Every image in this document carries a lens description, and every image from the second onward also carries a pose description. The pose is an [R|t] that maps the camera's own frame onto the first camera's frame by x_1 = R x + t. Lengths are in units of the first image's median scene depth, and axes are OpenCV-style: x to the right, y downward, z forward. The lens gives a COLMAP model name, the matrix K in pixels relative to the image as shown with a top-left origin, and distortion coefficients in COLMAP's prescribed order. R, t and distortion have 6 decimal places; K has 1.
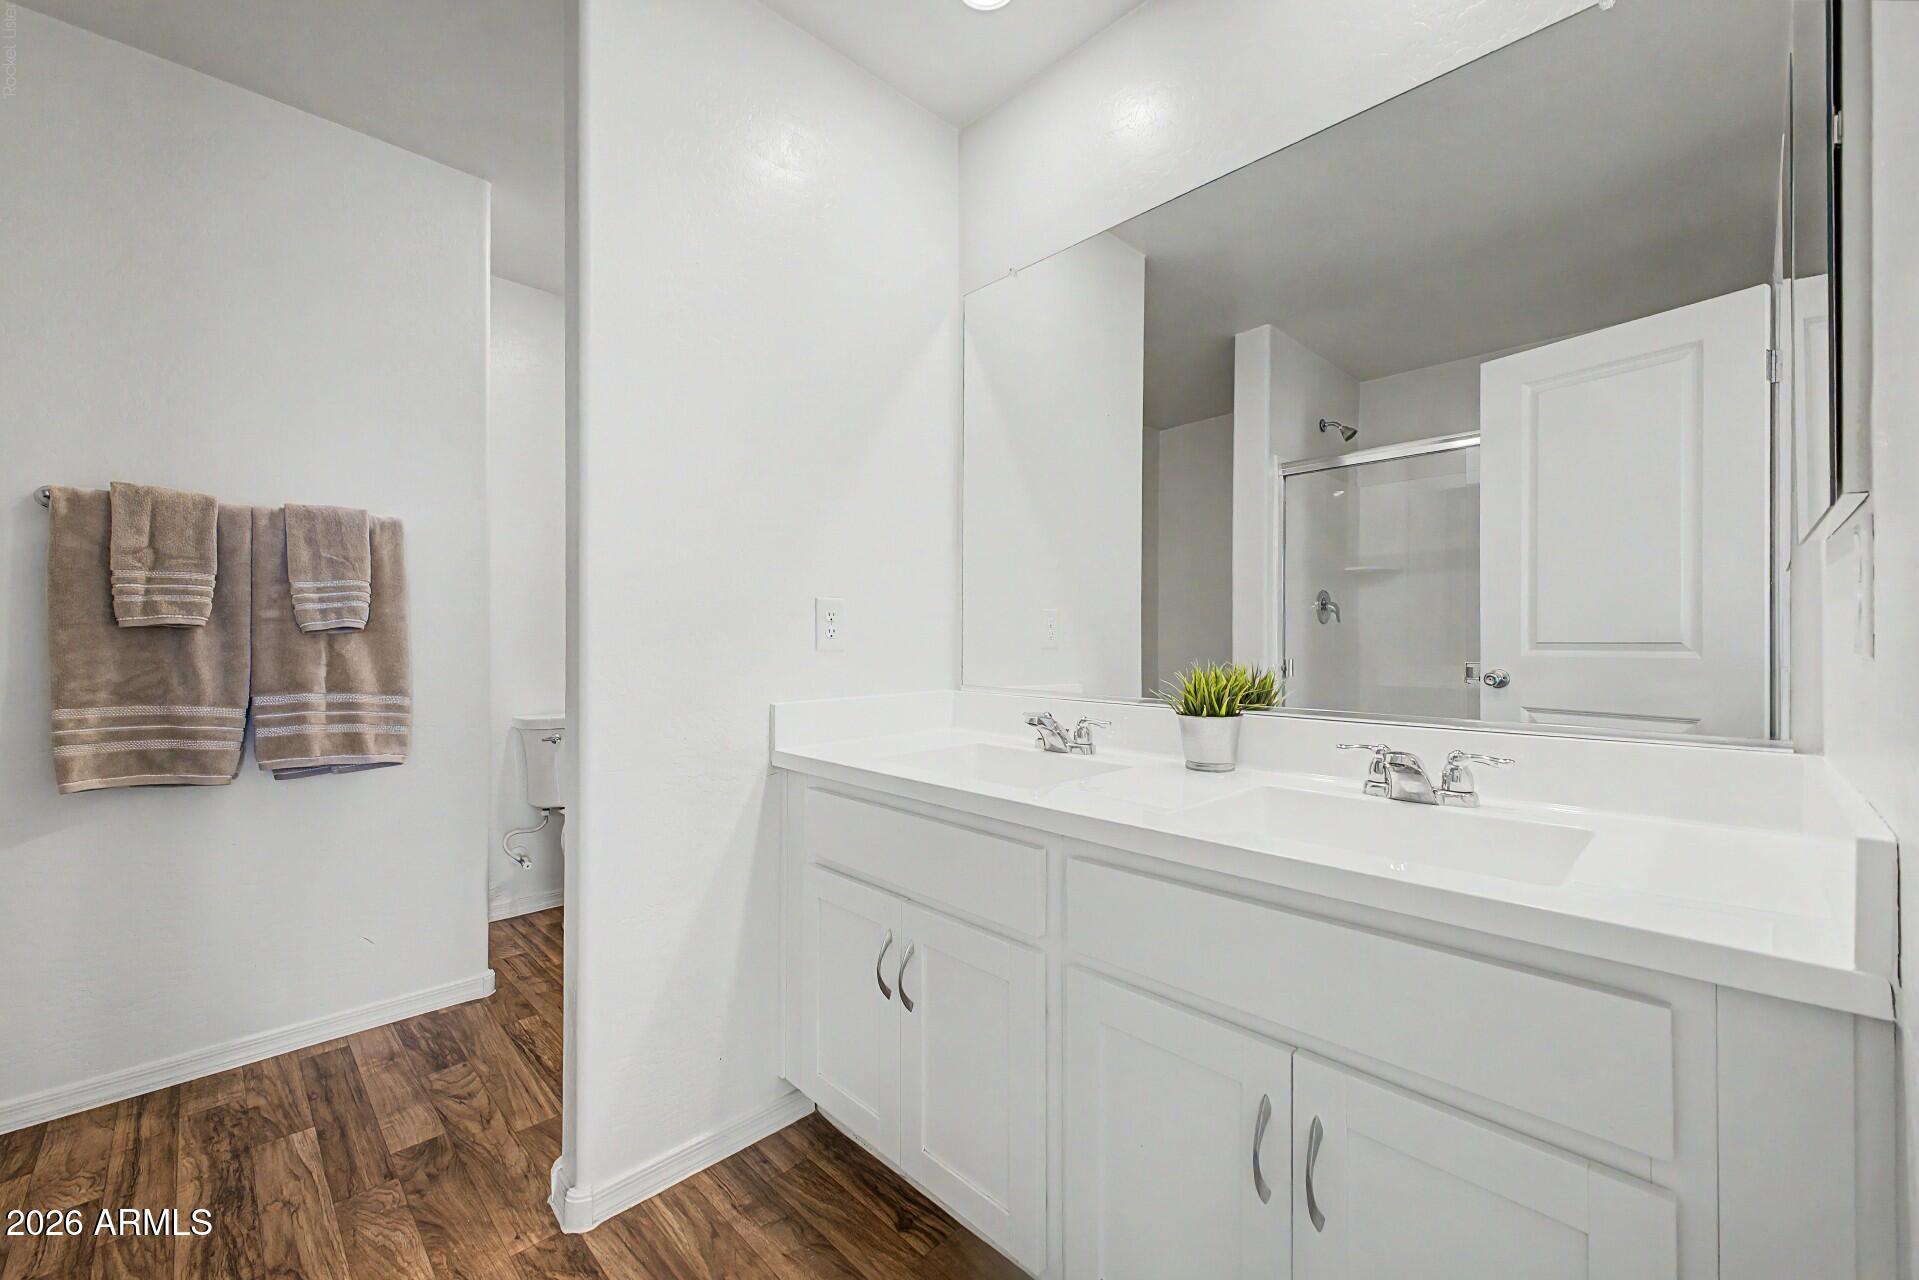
lens RADIAL K [[766.8, 0, 959.5], [0, 766.8, 640.0], [0, 0, 1]] dist [0.001197, -0.000083]
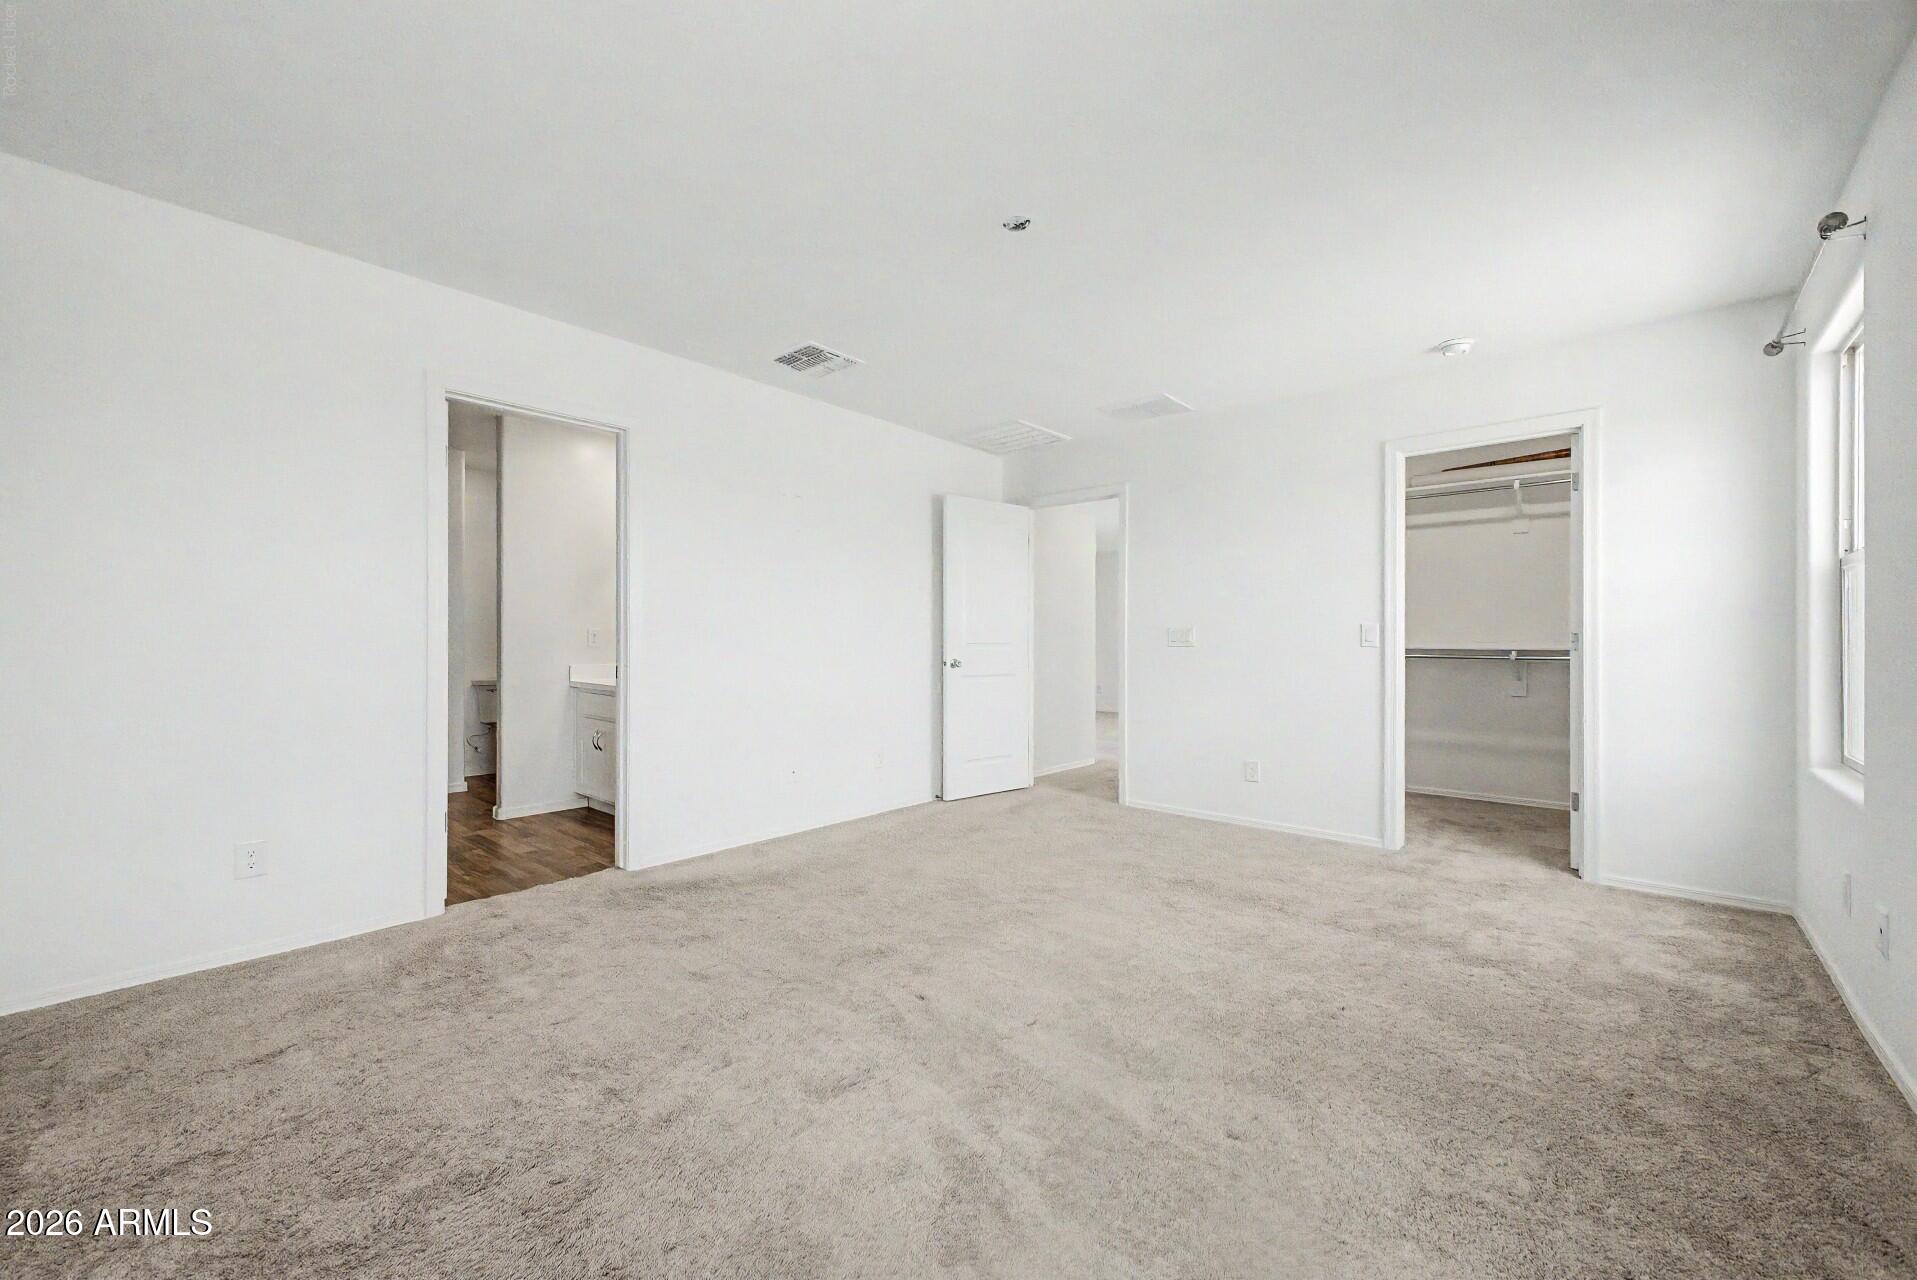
lens RADIAL K [[782.8, 0, 980.8], [0, 782.8, 652.2], [0, 0, 1]] dist [-0.000474, -0.000096]
pose [[0.996786, -0.003528, 0.080027, 0.663381], [0.003380, 0.999992, 0.001992, 0.018005], [-0.080034, -0.001715, 0.996791, -1.296983]]
